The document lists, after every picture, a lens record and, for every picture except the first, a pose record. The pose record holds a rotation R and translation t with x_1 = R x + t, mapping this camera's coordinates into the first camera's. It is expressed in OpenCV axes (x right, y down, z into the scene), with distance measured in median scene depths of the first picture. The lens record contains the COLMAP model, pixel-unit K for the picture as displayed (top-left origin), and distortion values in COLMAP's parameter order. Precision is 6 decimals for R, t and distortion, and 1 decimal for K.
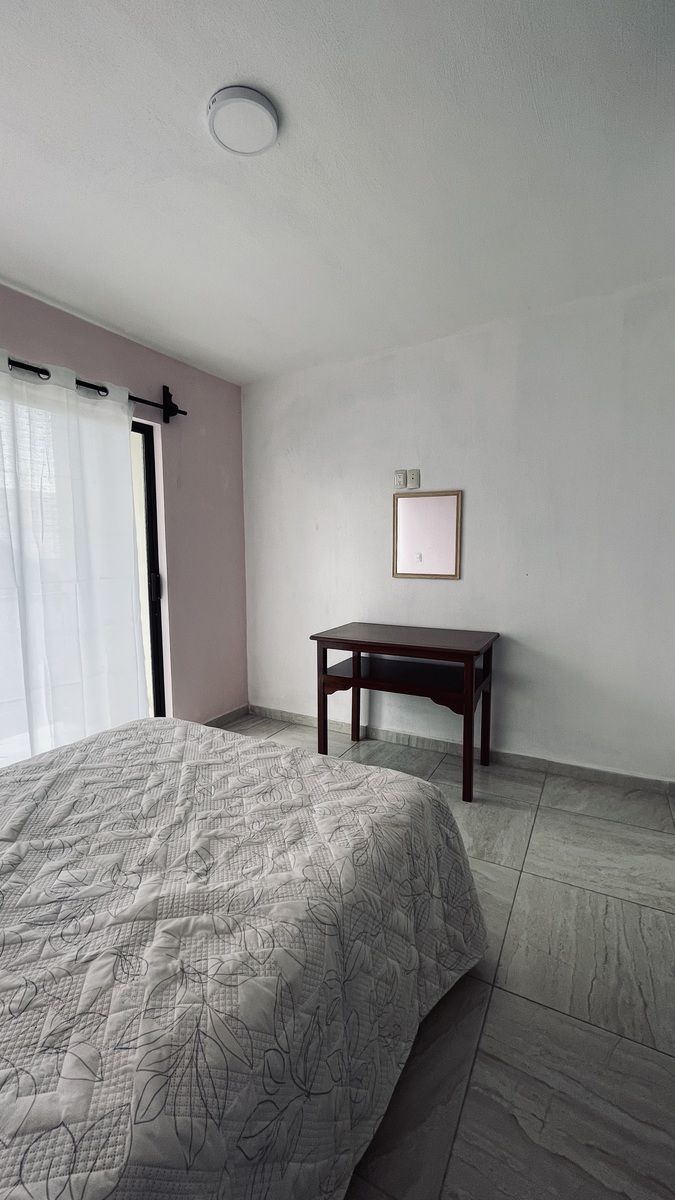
lens RADIAL K [[485.0, 0, 340.6], [0, 485.0, 600.4], [0, 0, 1]] dist [-0.004381, -0.000113]
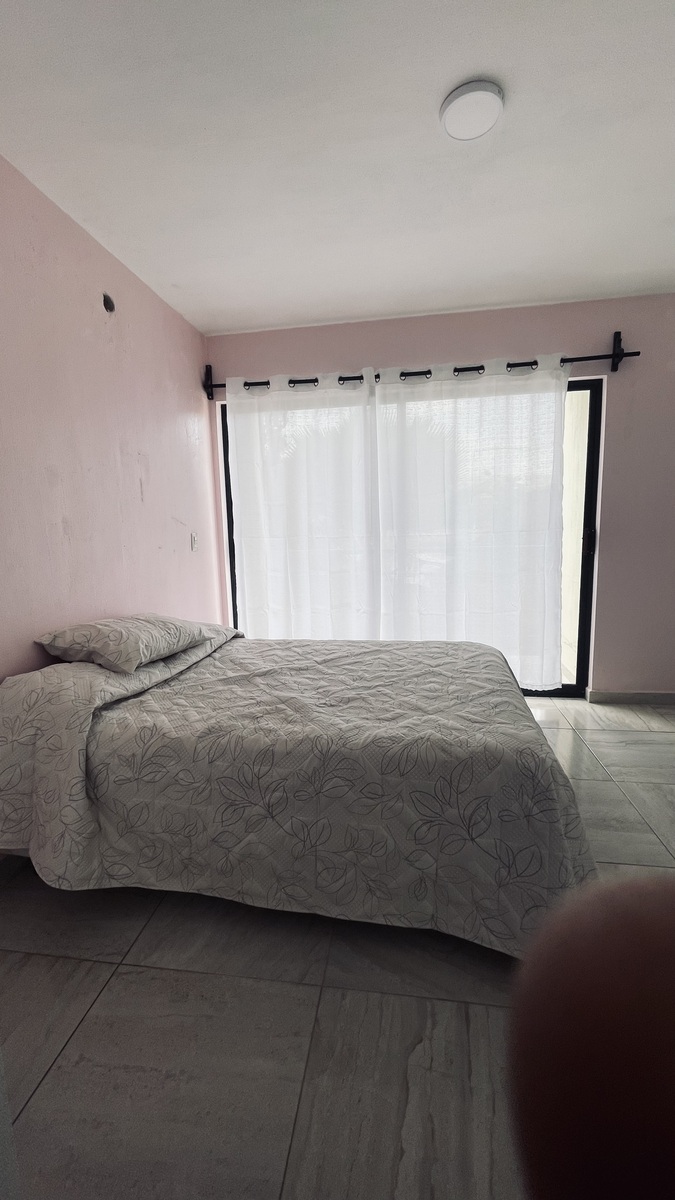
lens RADIAL K [[485.0, 0, 338.6], [0, 485.0, 592.7], [0, 0, 1]] dist [-0.004381, -0.000113]
pose [[0.345260, 0.132451, -0.929114, 0.928355], [-0.073424, 0.990769, 0.113956, 0.005213], [0.935630, 0.028875, 0.351798, 0.356866]]
